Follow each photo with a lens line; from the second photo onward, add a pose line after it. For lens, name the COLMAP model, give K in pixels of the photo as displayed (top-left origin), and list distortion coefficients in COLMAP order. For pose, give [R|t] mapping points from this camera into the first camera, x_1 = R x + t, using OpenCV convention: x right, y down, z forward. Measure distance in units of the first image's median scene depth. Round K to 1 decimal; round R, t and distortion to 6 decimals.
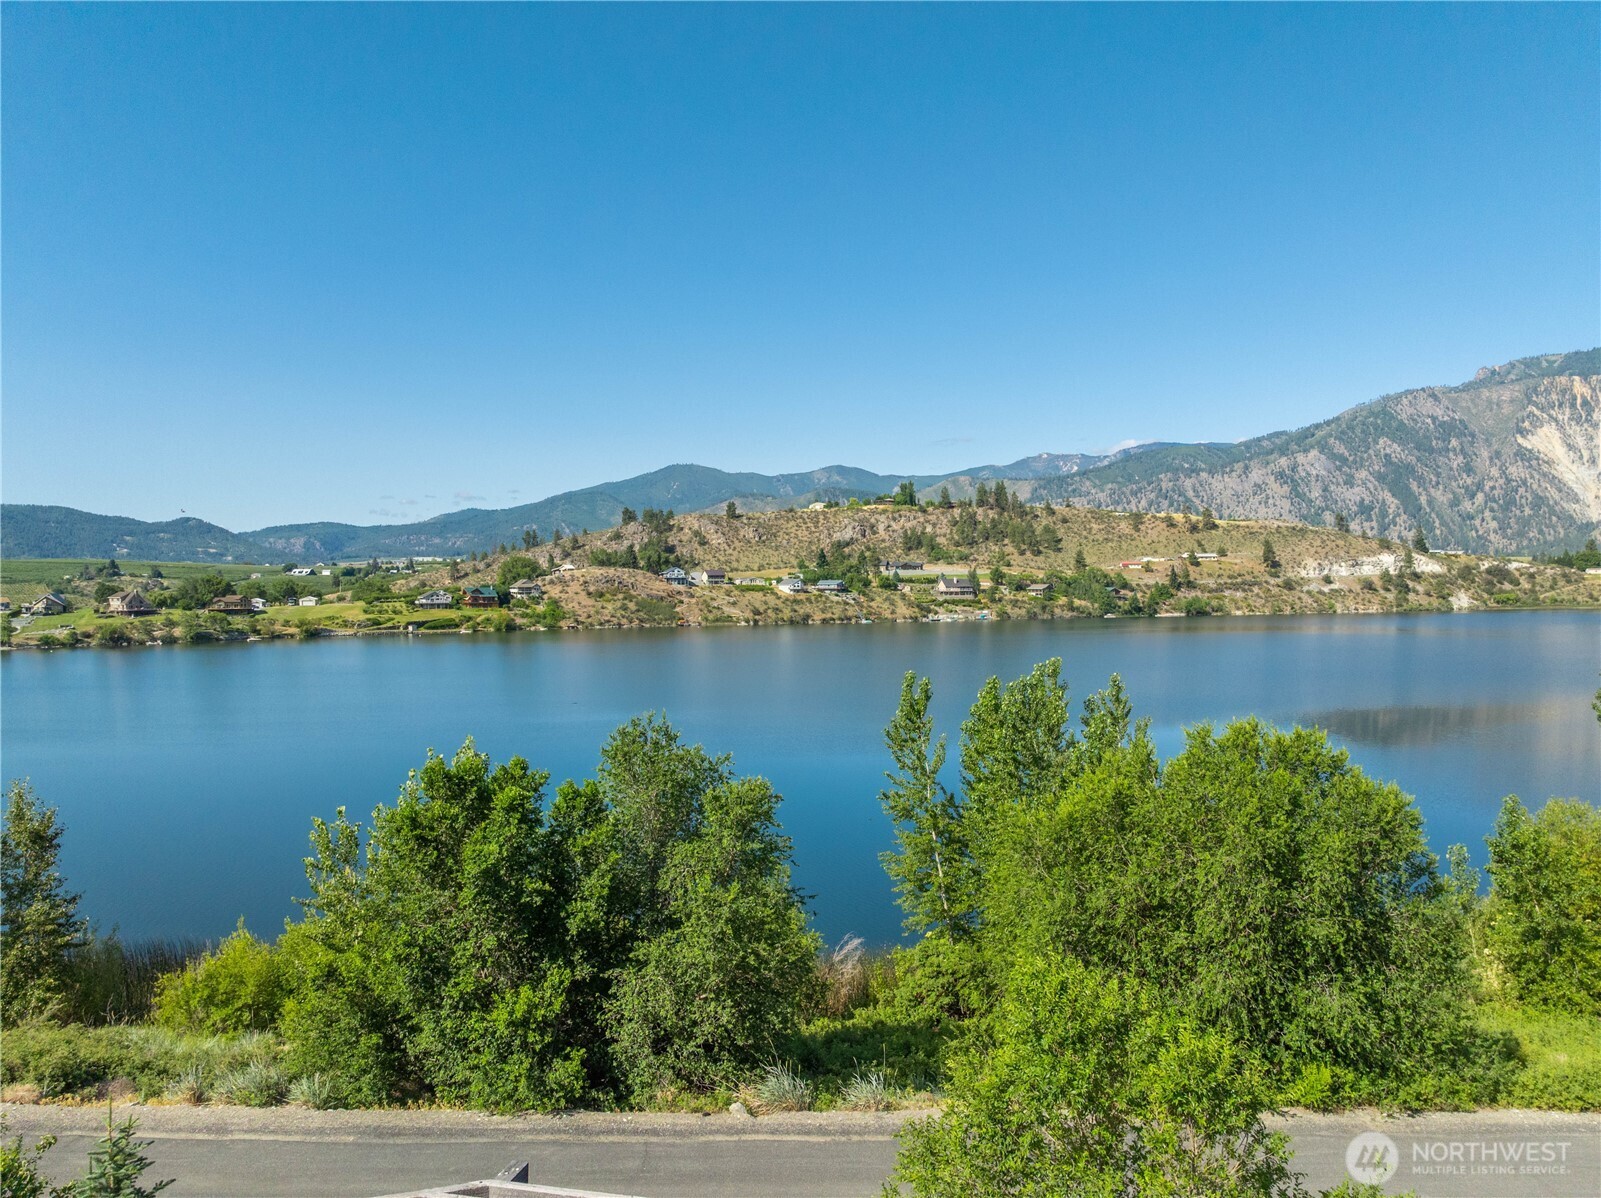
lens RADIAL K [[1142.9, 0, 802.4], [0, 1142.9, 595.1], [0, 0, 1]] dist [-0.042434, 0.016325]
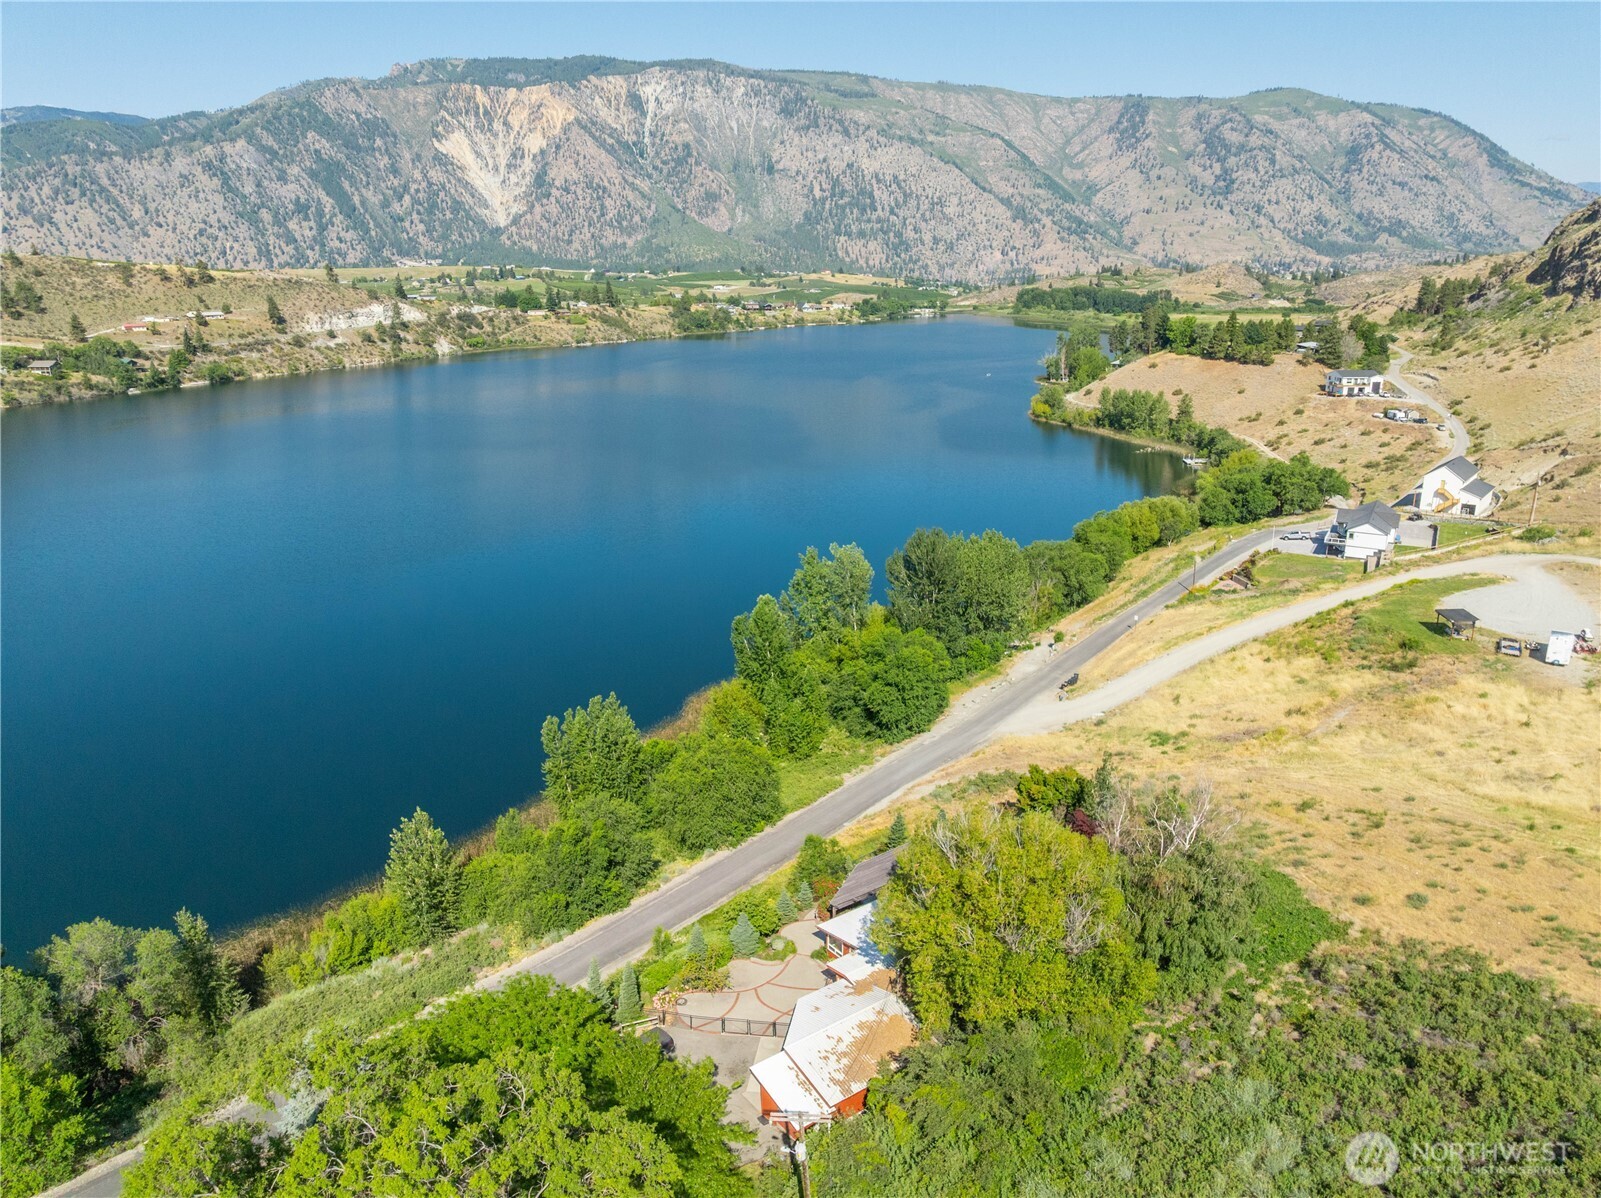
lens RADIAL K [[1142.9, 0, 801.4], [0, 1142.9, 602.8], [0, 0, 1]] dist [-0.042434, 0.016325]
pose [[0.648647, -0.212548, 0.730808, -0.088990], [0.007695, 0.961996, 0.272957, -0.057342], [-0.761050, -0.171429, 0.625632, -0.060842]]
